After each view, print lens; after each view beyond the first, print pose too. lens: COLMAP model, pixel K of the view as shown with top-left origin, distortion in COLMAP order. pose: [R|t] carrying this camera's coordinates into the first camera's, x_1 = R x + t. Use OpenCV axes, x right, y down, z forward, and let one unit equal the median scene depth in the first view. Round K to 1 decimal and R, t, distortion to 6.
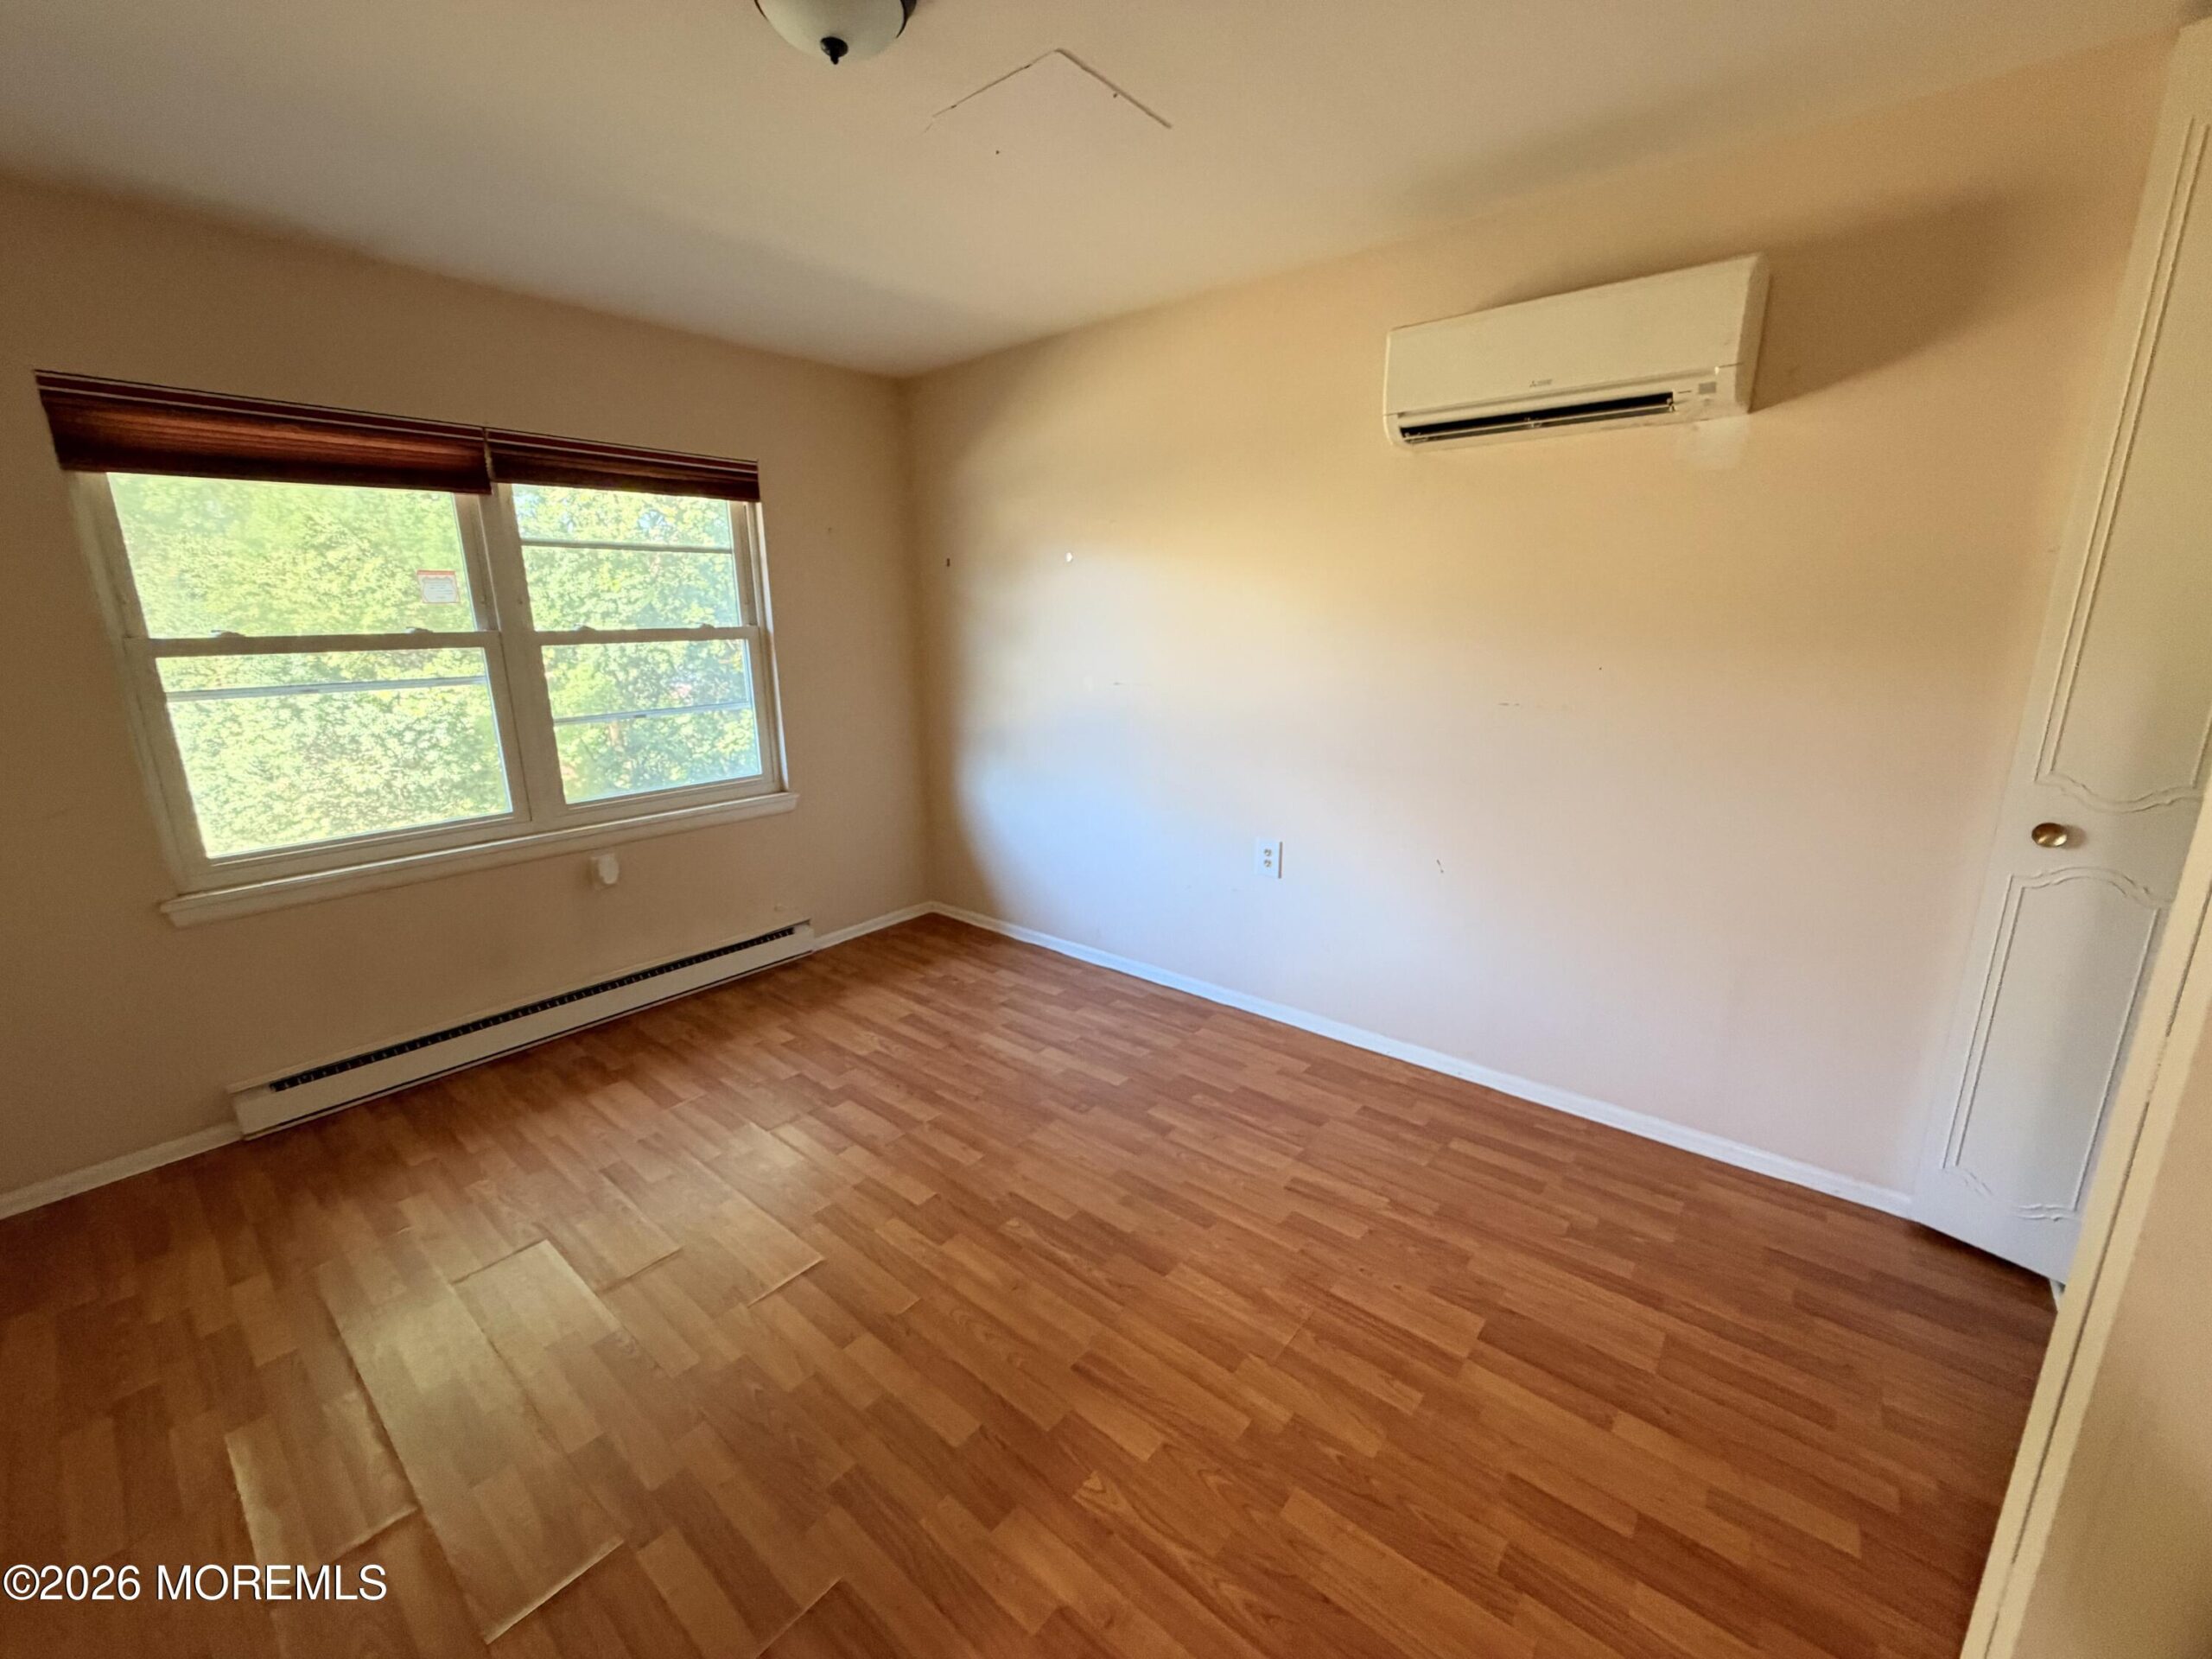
lens RADIAL K [[887.4, 0, 1102.3], [0, 887.4, 830.3], [0, 0, 1]] dist [-0.001800, 0.000891]
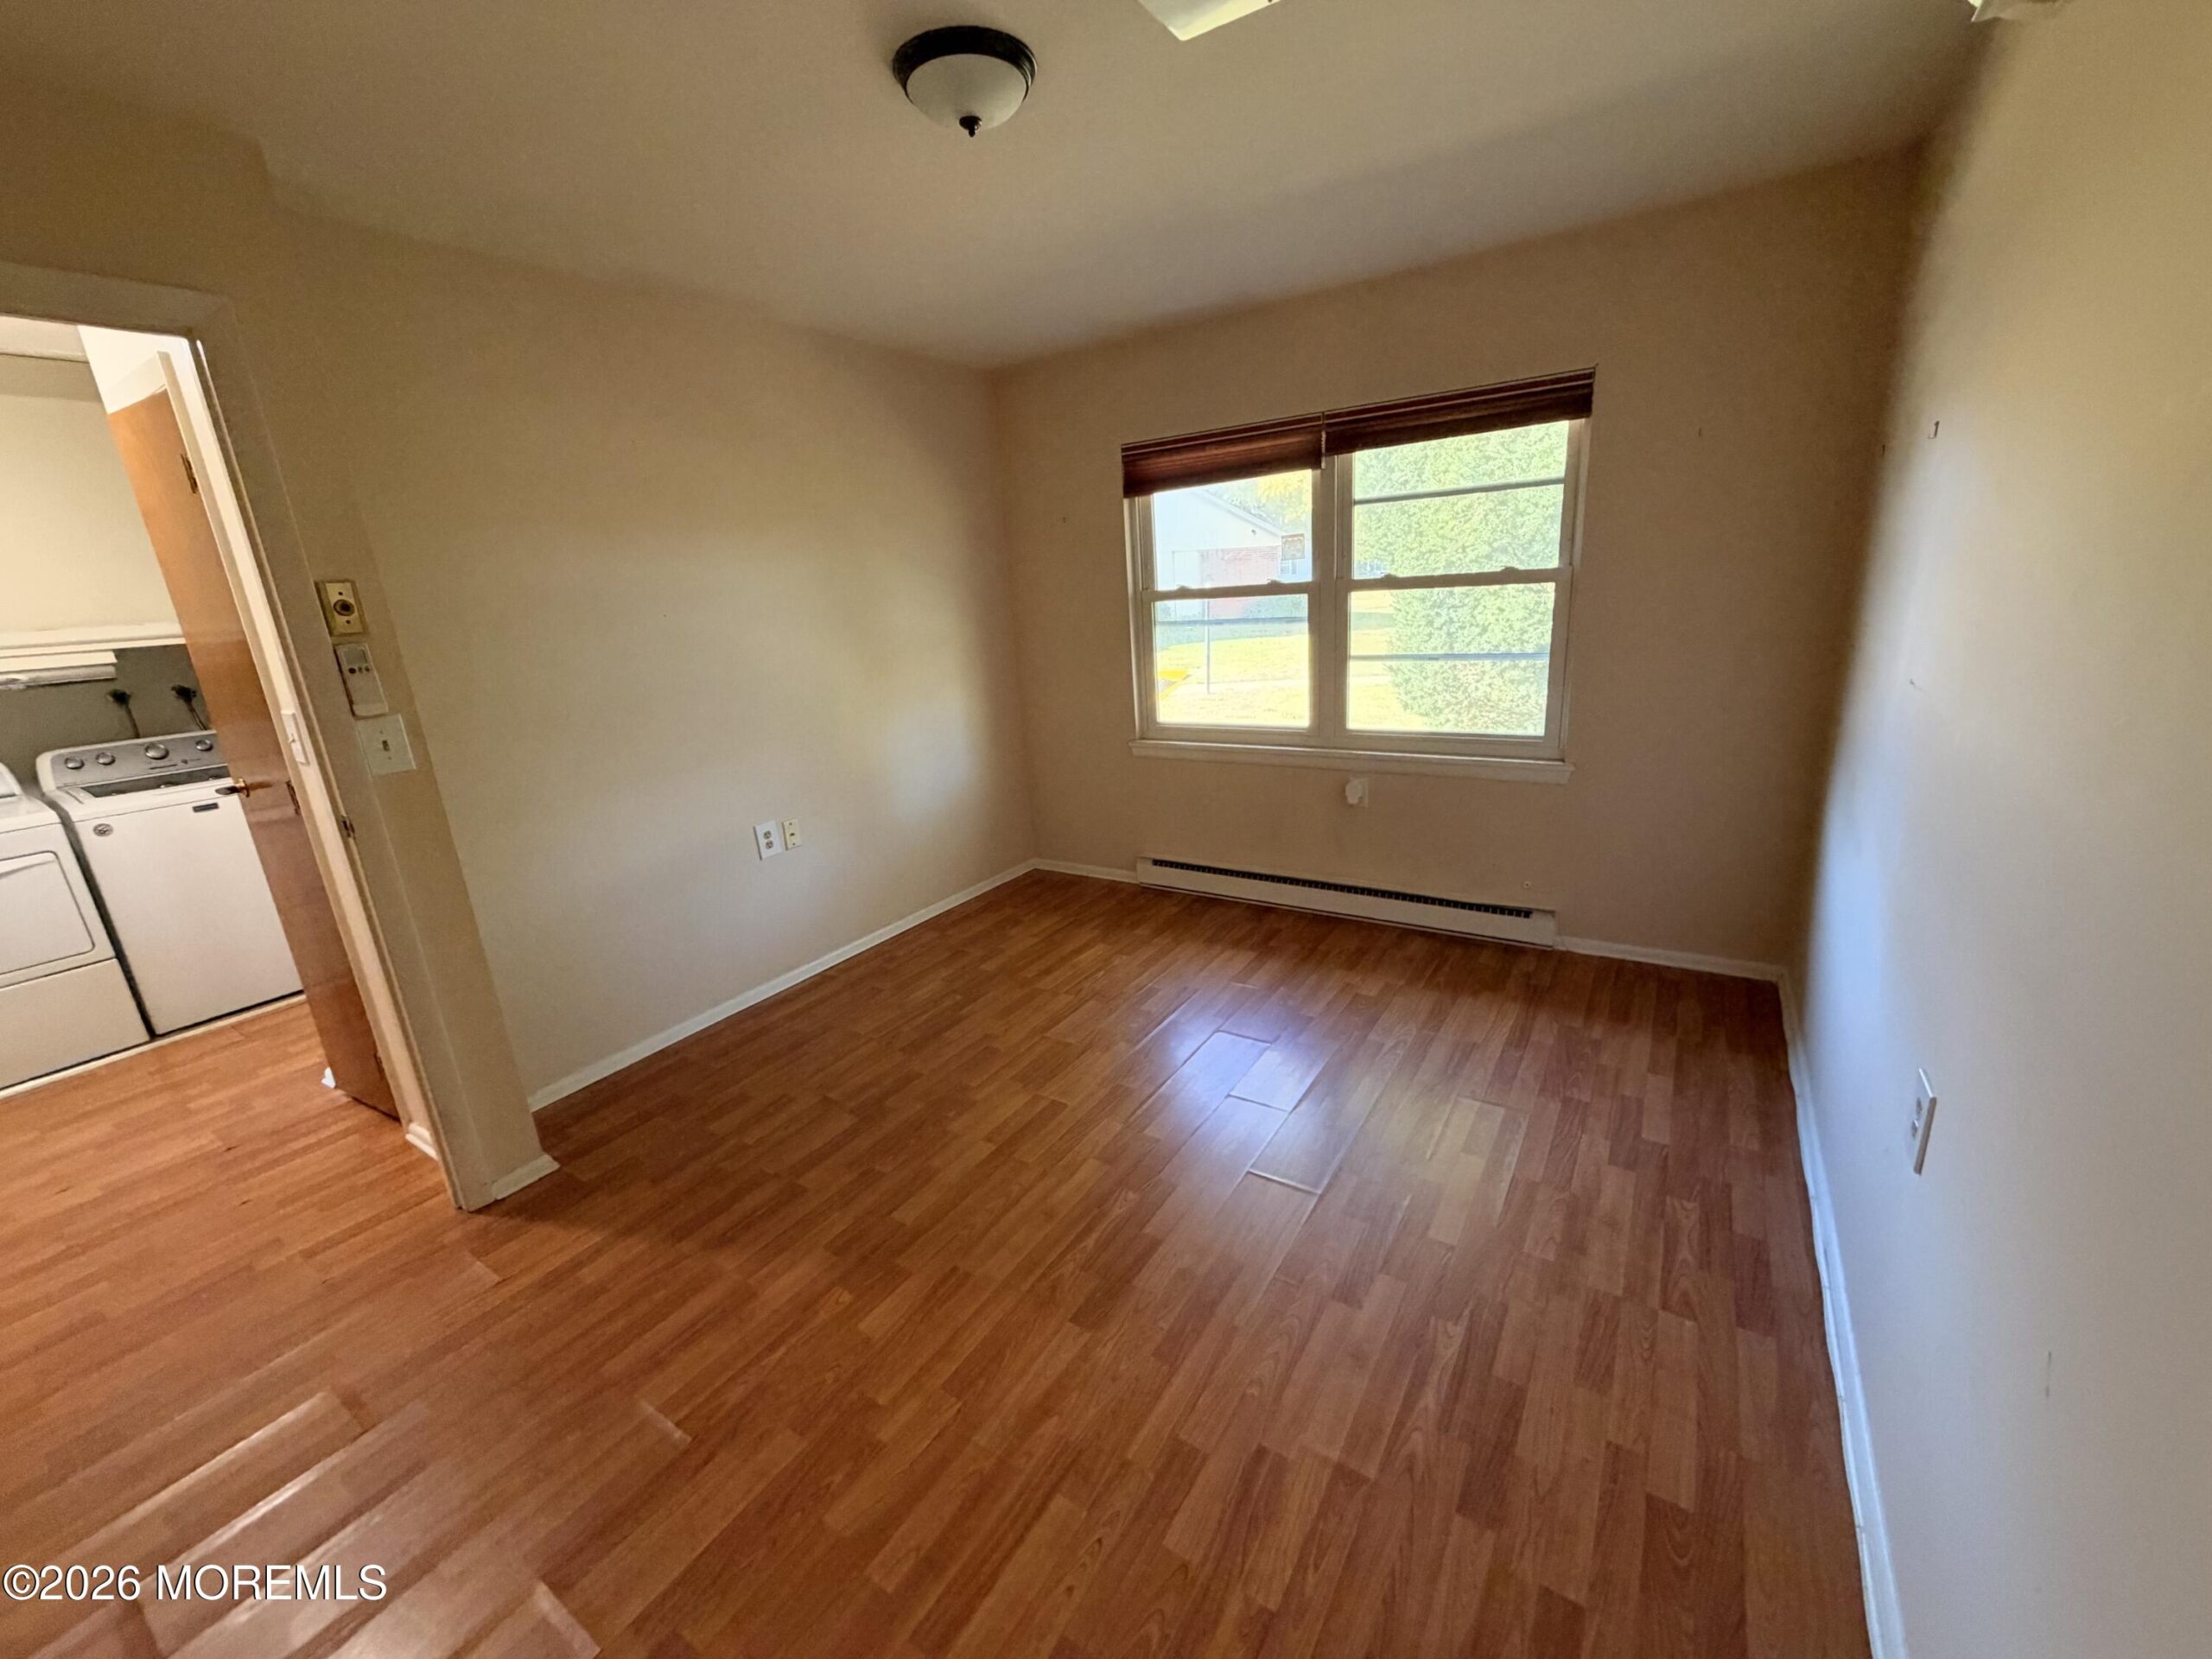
lens RADIAL K [[887.4, 0, 1099.9], [0, 887.4, 829.8], [0, 0, 1]] dist [-0.001800, 0.000891]
pose [[0.111841, 0.276541, -0.954472, 0.610381], [-0.174644, 0.951018, 0.255076, -0.170783], [0.978259, 0.138164, 0.154659, 0.609198]]
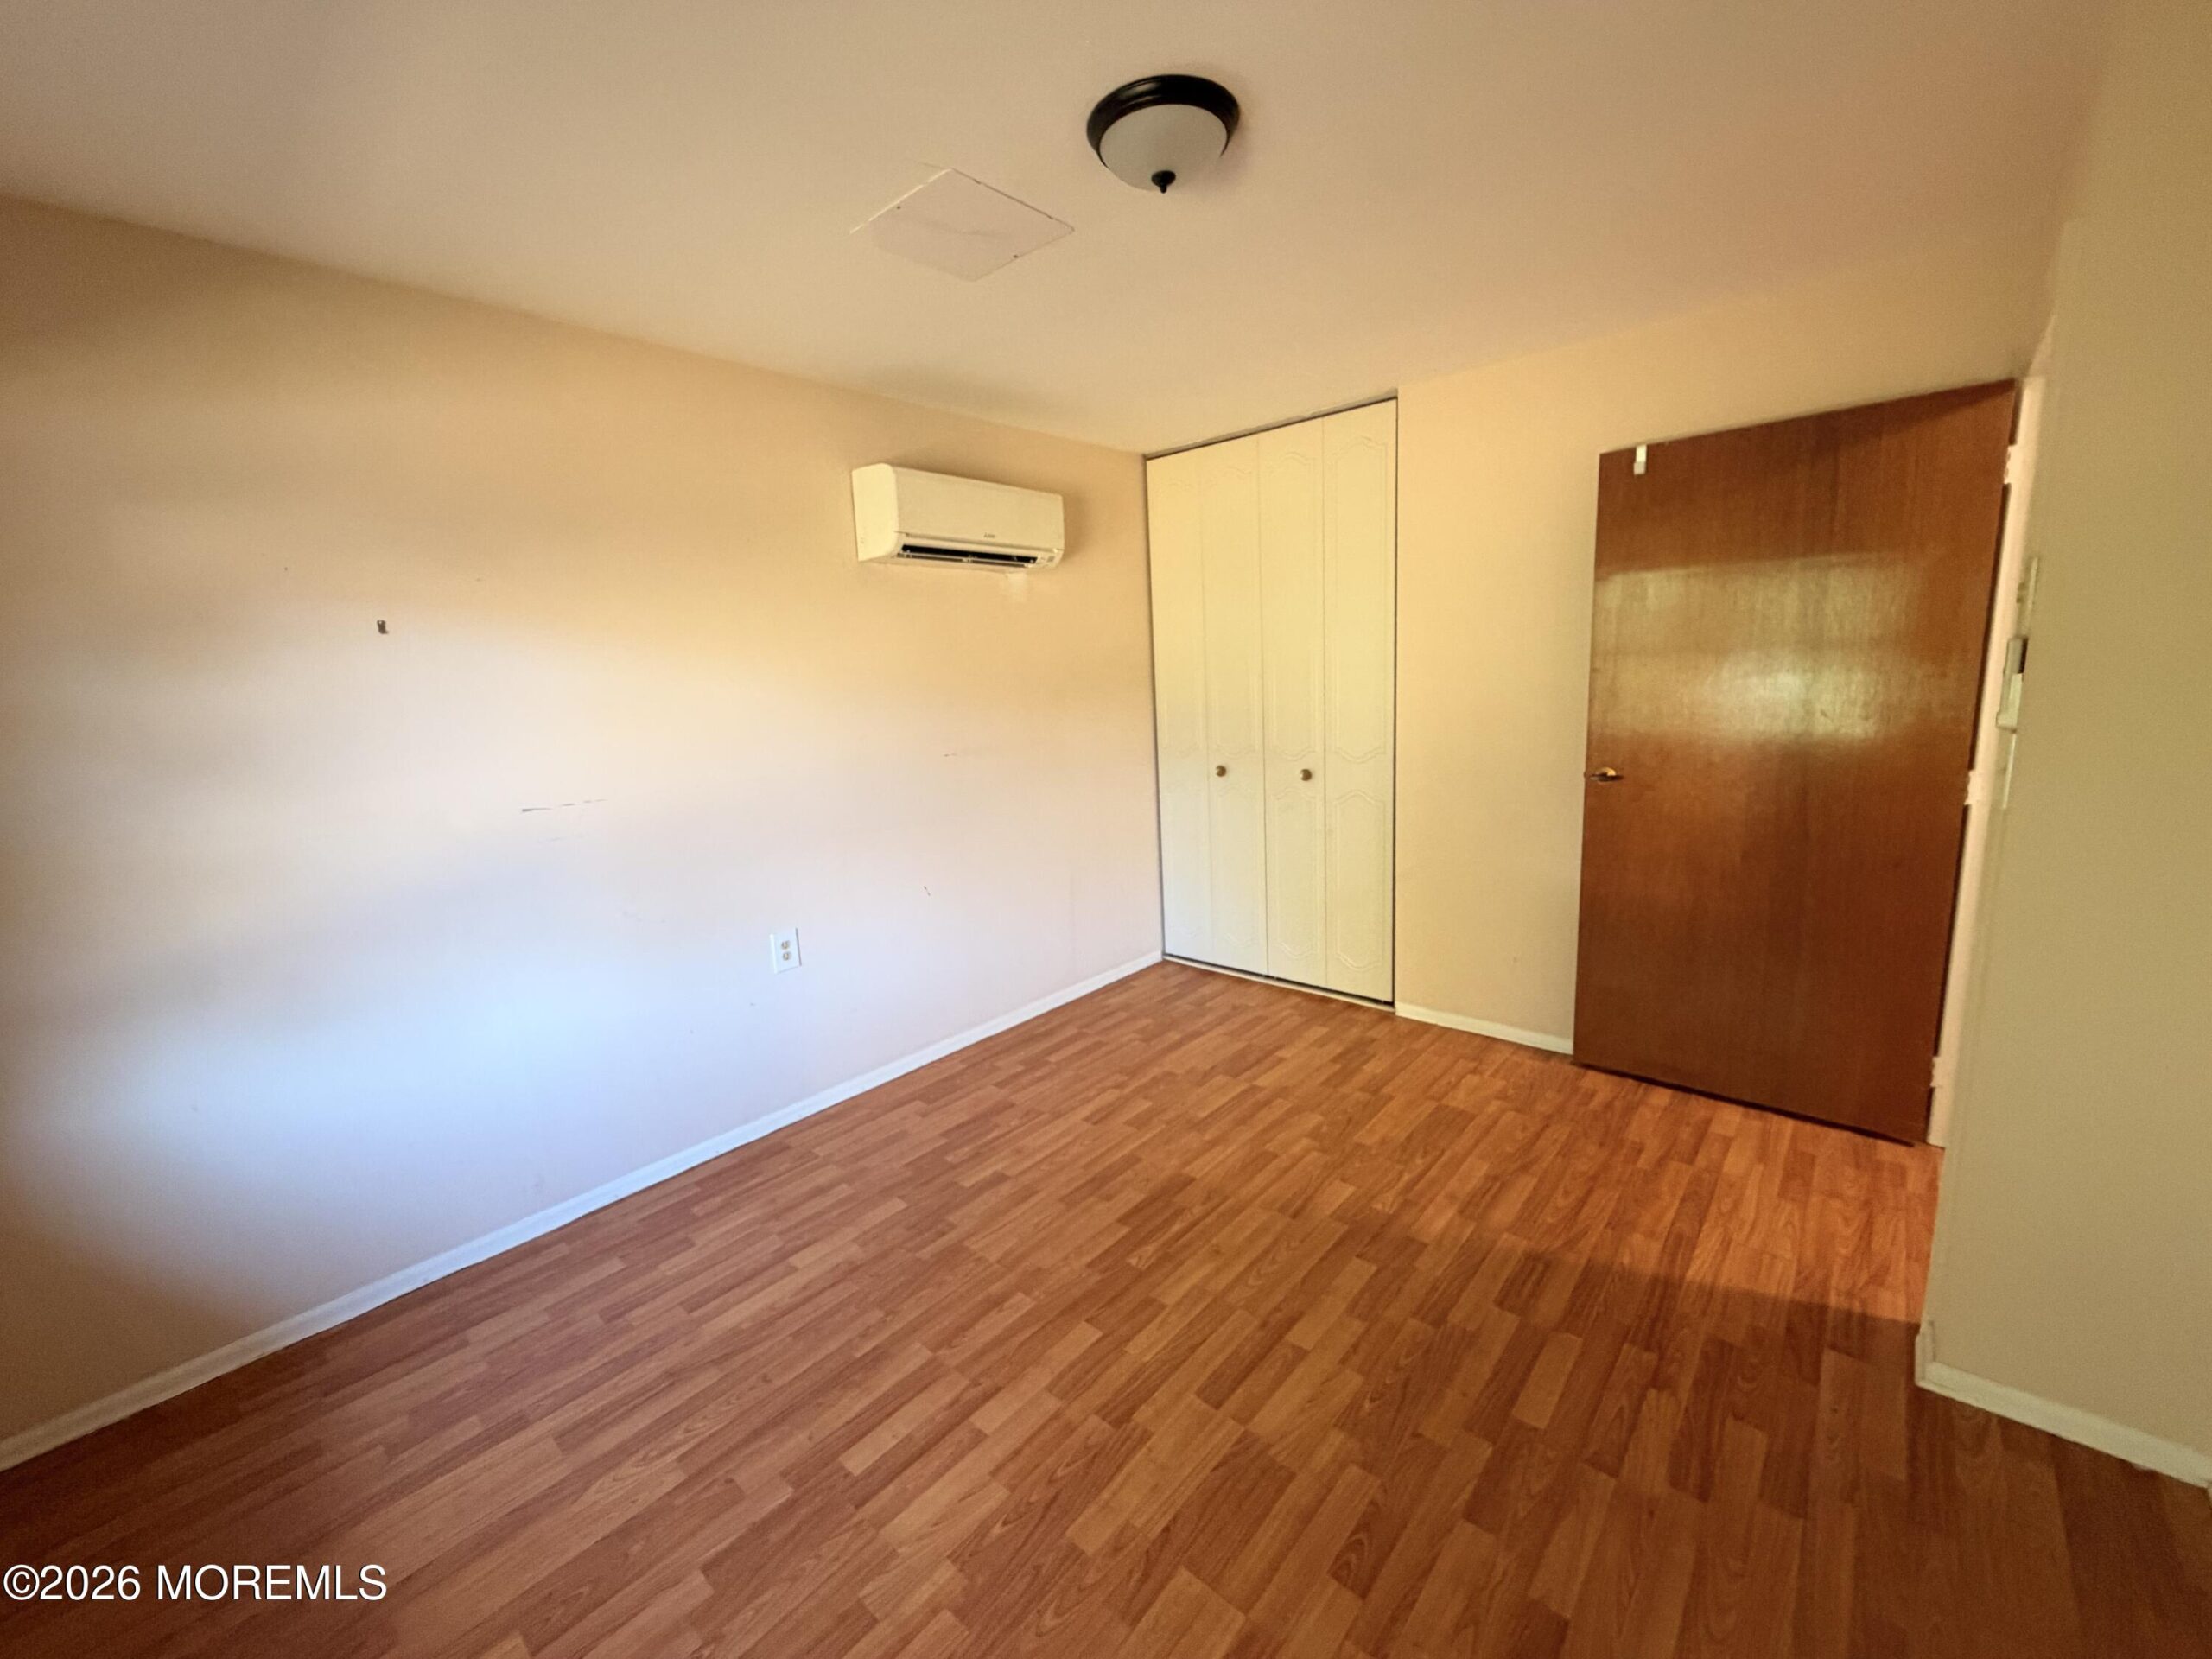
lens RADIAL K [[887.4, 0, 1104.6], [0, 887.4, 827.2], [0, 0, 1]] dist [-0.001800, 0.000891]
pose [[0.029452, -0.164713, 0.985902, -0.843732], [0.286516, 0.946333, 0.149543, -0.162676], [-0.957623, 0.278072, 0.075064, 0.662843]]
